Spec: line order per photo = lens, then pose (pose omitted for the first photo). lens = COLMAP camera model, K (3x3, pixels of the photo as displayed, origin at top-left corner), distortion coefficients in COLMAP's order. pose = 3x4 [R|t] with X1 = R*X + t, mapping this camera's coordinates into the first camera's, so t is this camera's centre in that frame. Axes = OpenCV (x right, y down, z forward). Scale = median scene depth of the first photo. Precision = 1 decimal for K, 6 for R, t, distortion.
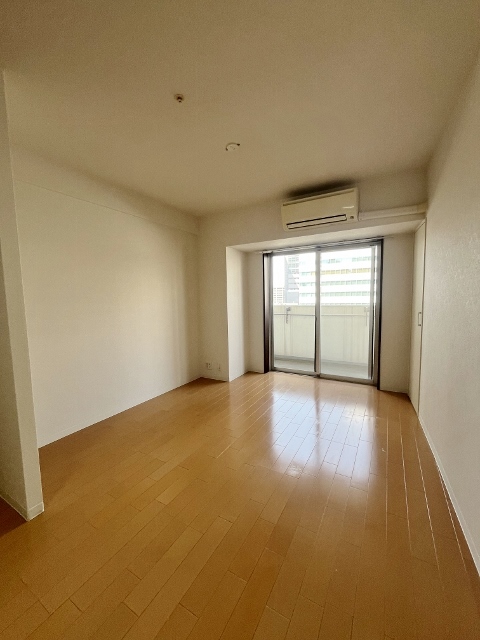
lens RADIAL K [[258.2, 0, 240.4], [0, 258.2, 319.3], [0, 0, 1]] dist [-0.002004, -0.000705]
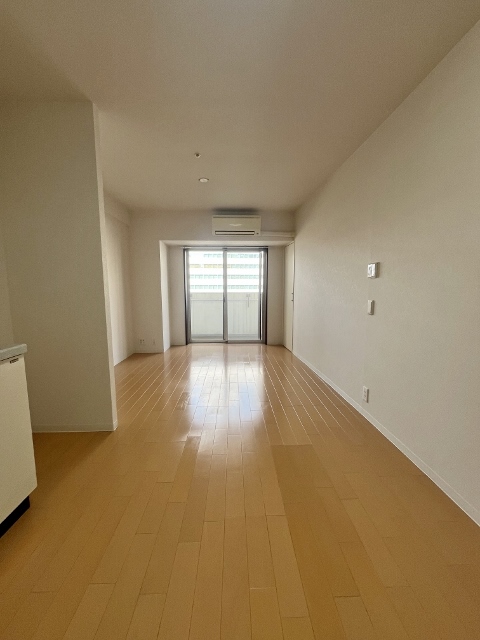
lens RADIAL K [[258.2, 0, 239.1], [0, 258.2, 320.4], [0, 0, 1]] dist [-0.002004, -0.000705]
pose [[0.853704, -0.042150, 0.519050, -0.363363], [0.025650, 0.998913, 0.038932, 0.052349], [-0.520127, -0.019923, 0.853857, -0.221123]]
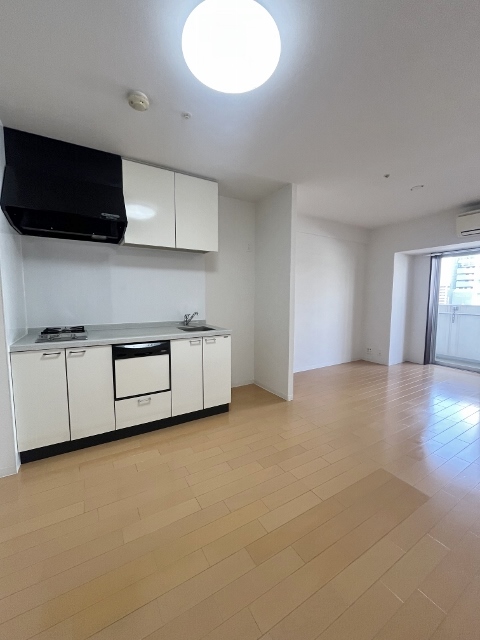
lens RADIAL K [[258.2, 0, 240.7], [0, 258.2, 321.3], [0, 0, 1]] dist [-0.002004, -0.000705]
pose [[0.872148, 0.067727, -0.484531, -0.074854], [-0.061174, 0.997696, 0.029344, 0.044049], [0.485402, 0.004048, 0.874282, -0.382151]]
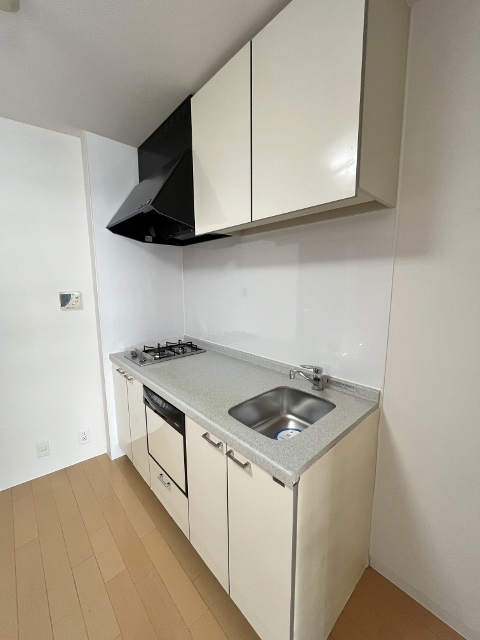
lens RADIAL K [[258.2, 0, 236.8], [0, 258.2, 319.4], [0, 0, 1]] dist [-0.002004, -0.000705]
pose [[-0.303189, 0.169550, -0.937726, -0.249563], [-0.064273, 0.978165, 0.197643, -0.064587], [0.950761, 0.120193, -0.285671, 0.210768]]
